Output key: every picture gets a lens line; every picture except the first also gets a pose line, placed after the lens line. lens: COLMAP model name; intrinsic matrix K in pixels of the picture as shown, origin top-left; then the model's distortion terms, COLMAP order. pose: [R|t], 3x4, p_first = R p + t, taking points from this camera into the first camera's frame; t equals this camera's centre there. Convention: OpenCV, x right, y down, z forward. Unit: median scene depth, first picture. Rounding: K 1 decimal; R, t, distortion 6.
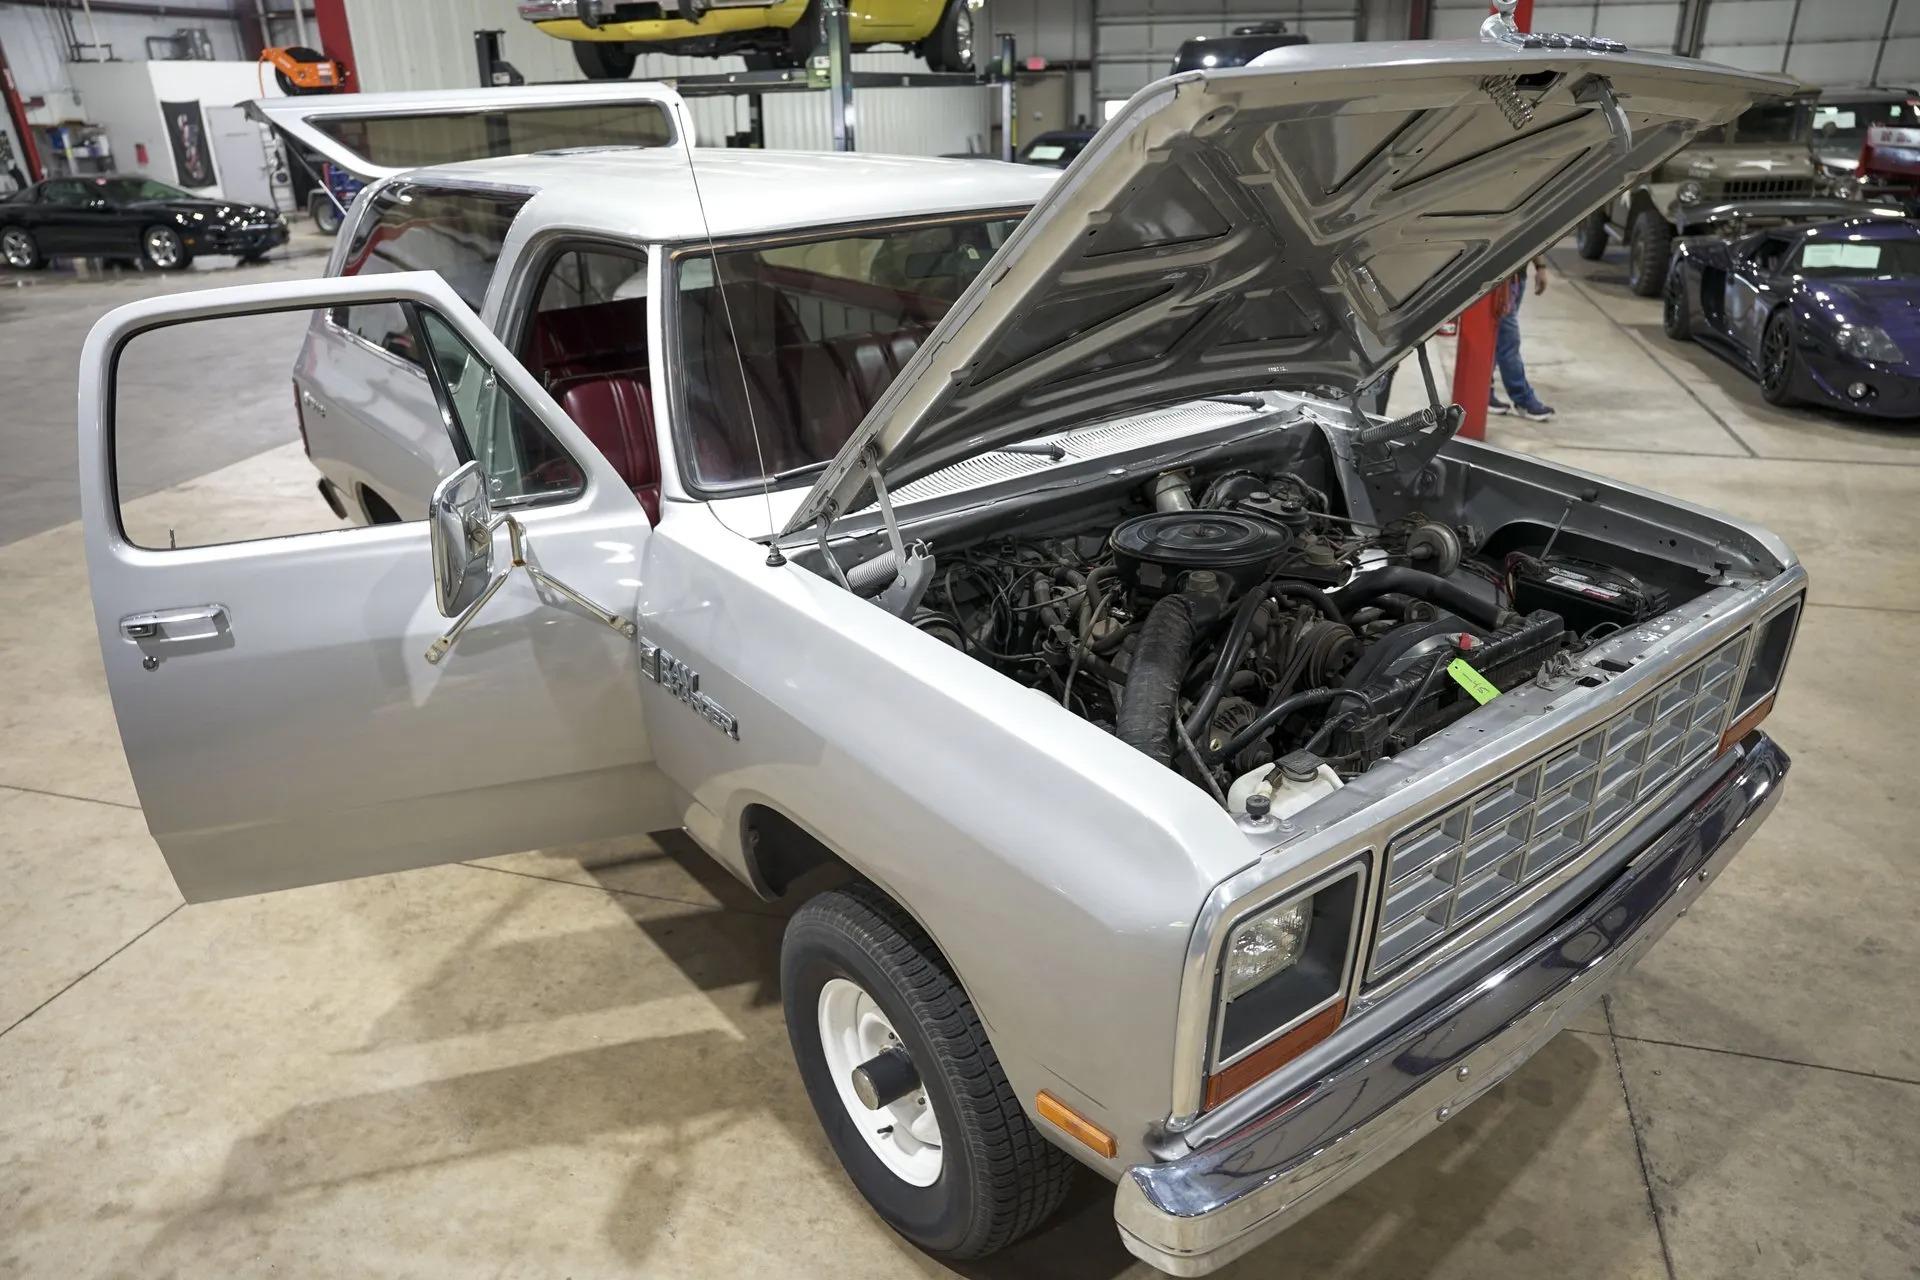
lens RADIAL K [[1361.4, 0, 962.9], [0, 1361.4, 641.5], [0, 0, 1]] dist [-0.135052, 0.120853]
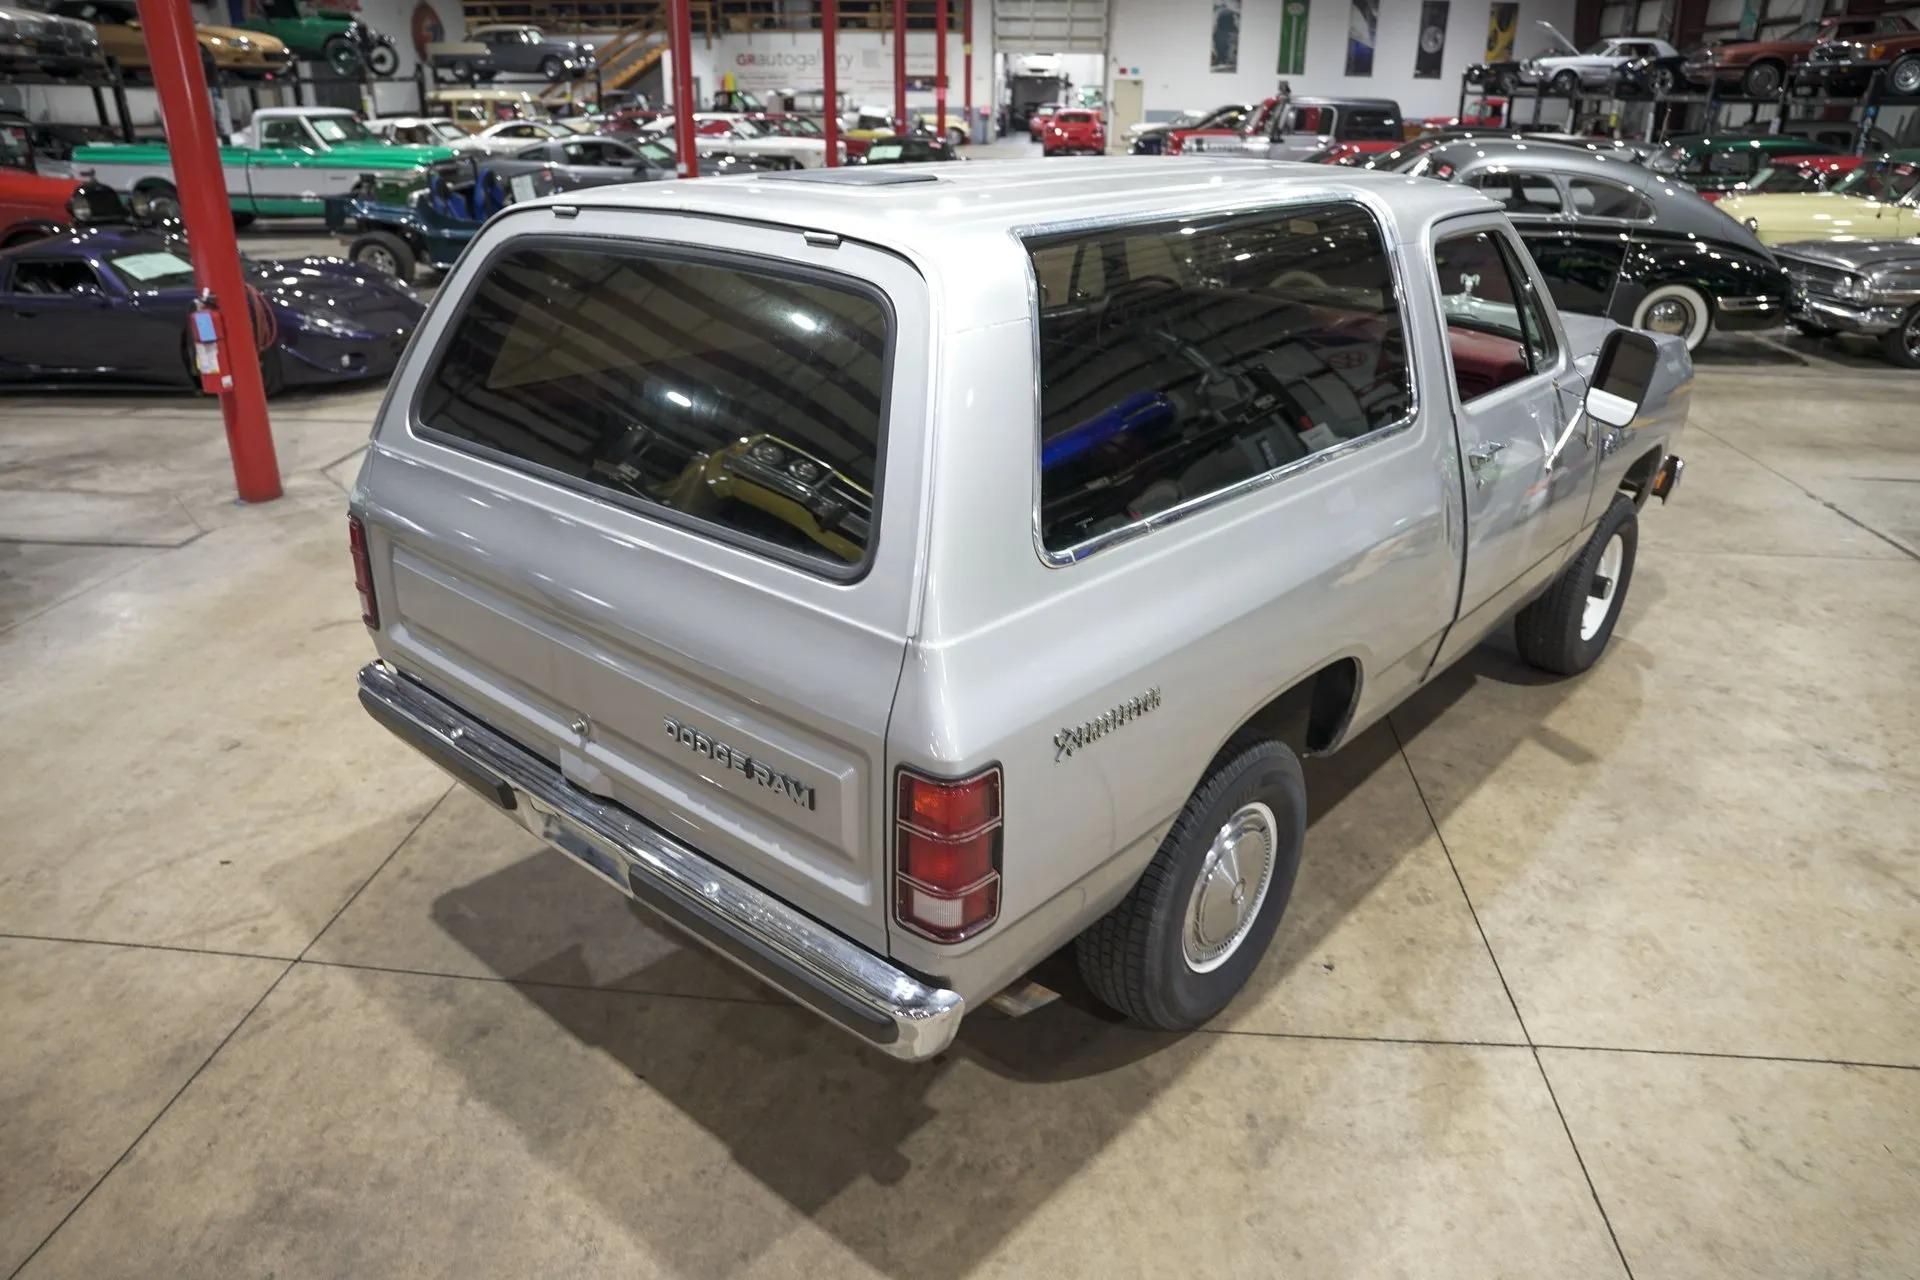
lens RADIAL K [[1317.8, 0, 968.1], [0, 1317.8, 638.2], [0, 0, 1]] dist [-0.144055, 0.116572]
pose [[-0.202045, -0.364727, 0.908929, -1.339364], [0.375022, 0.828521, 0.415825, -0.627370], [-0.904730, 0.424884, -0.030618, 1.576961]]
